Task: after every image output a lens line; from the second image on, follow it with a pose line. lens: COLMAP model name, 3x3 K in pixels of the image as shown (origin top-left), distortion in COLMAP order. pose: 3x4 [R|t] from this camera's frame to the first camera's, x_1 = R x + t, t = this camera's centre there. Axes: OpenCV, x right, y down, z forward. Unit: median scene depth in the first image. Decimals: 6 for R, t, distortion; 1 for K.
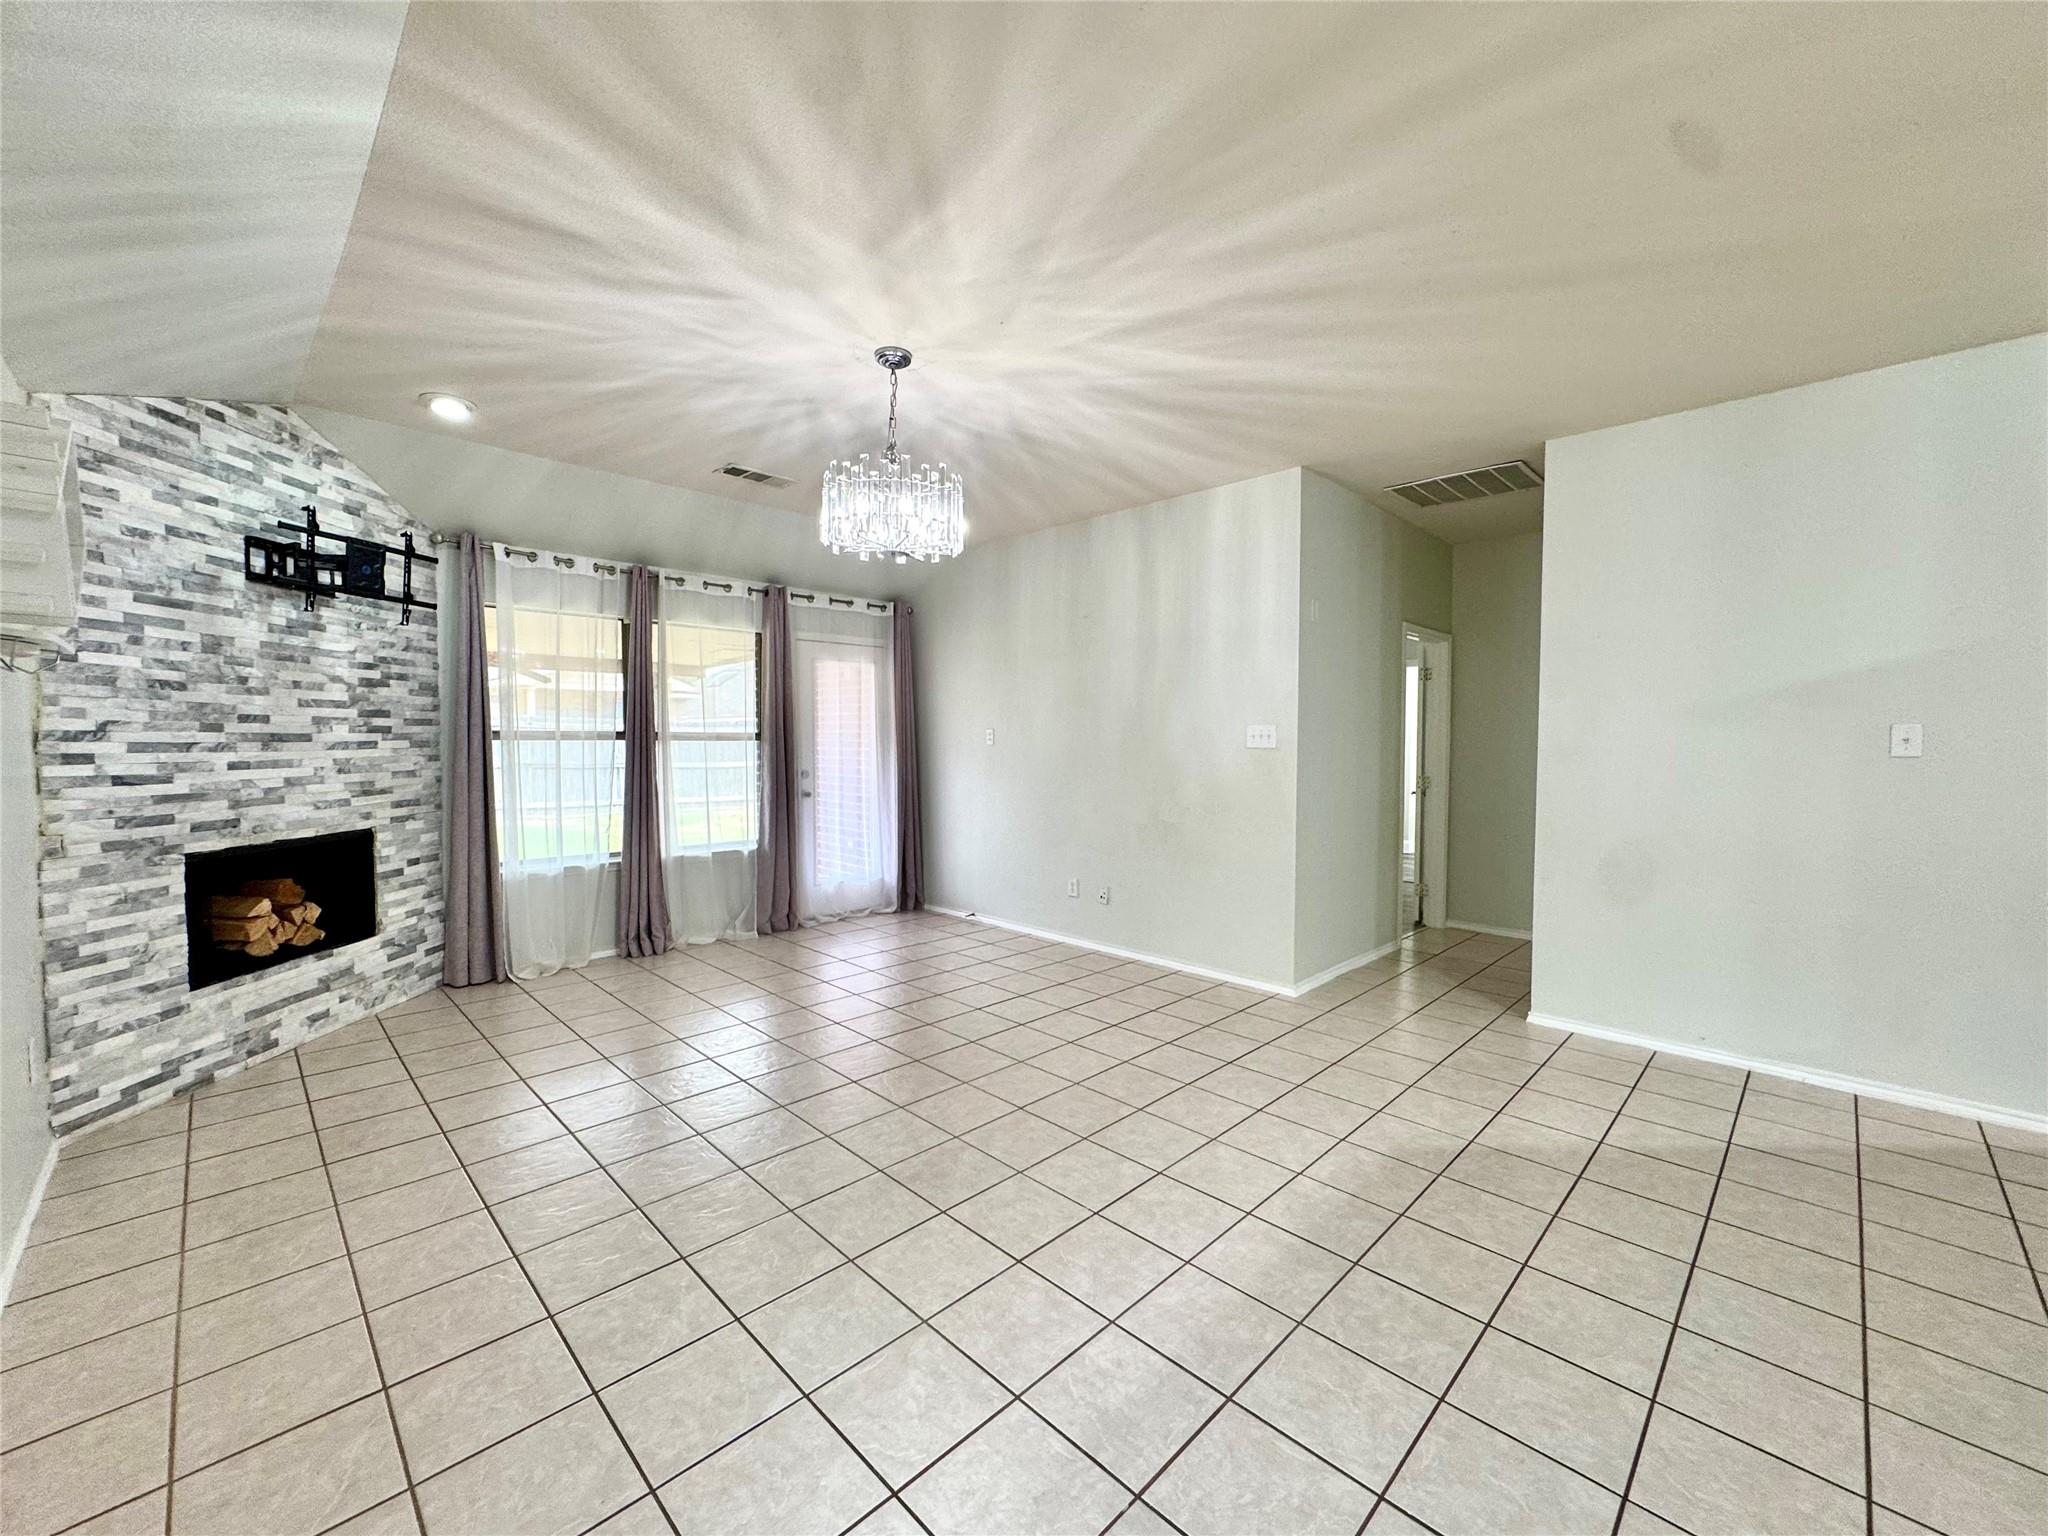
lens RADIAL K [[817.0, 0, 1031.1], [0, 817.0, 770.2], [0, 0, 1]] dist [-0.005335, 0.001397]
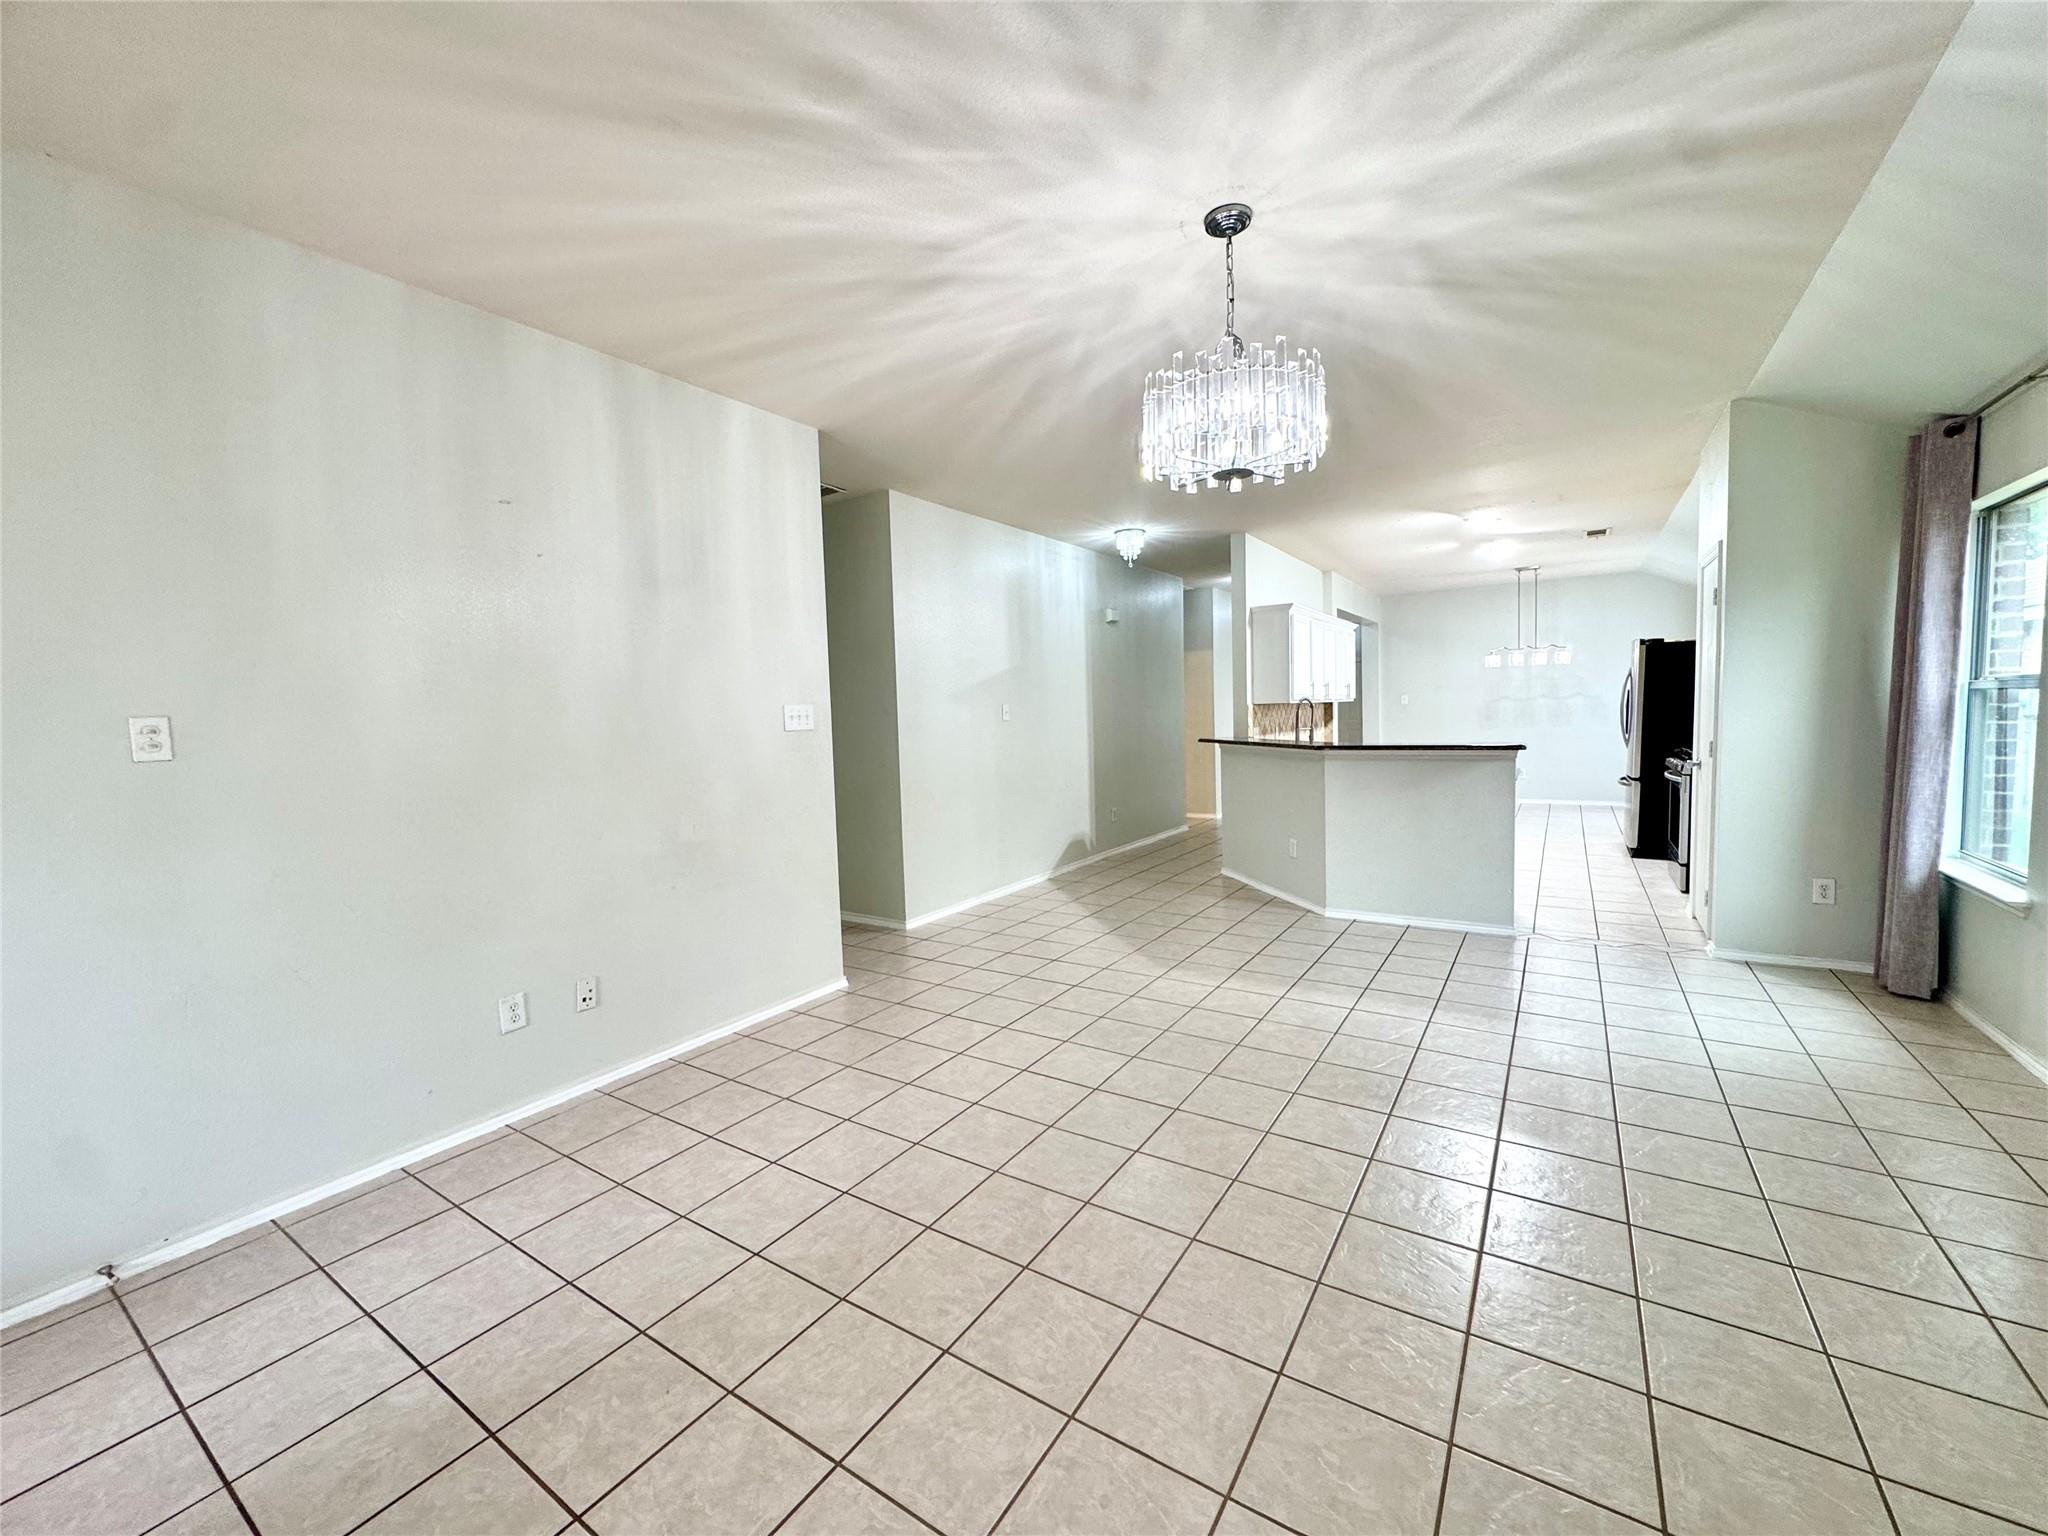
lens RADIAL K [[817.0, 0, 1009.9], [0, 817.0, 768.8], [0, 0, 1]] dist [-0.005335, 0.001397]
pose [[-0.187000, -0.064174, 0.980261, -0.892780], [0.070706, 0.994397, 0.078588, -0.055825], [-0.979812, 0.084007, -0.181415, 1.334372]]
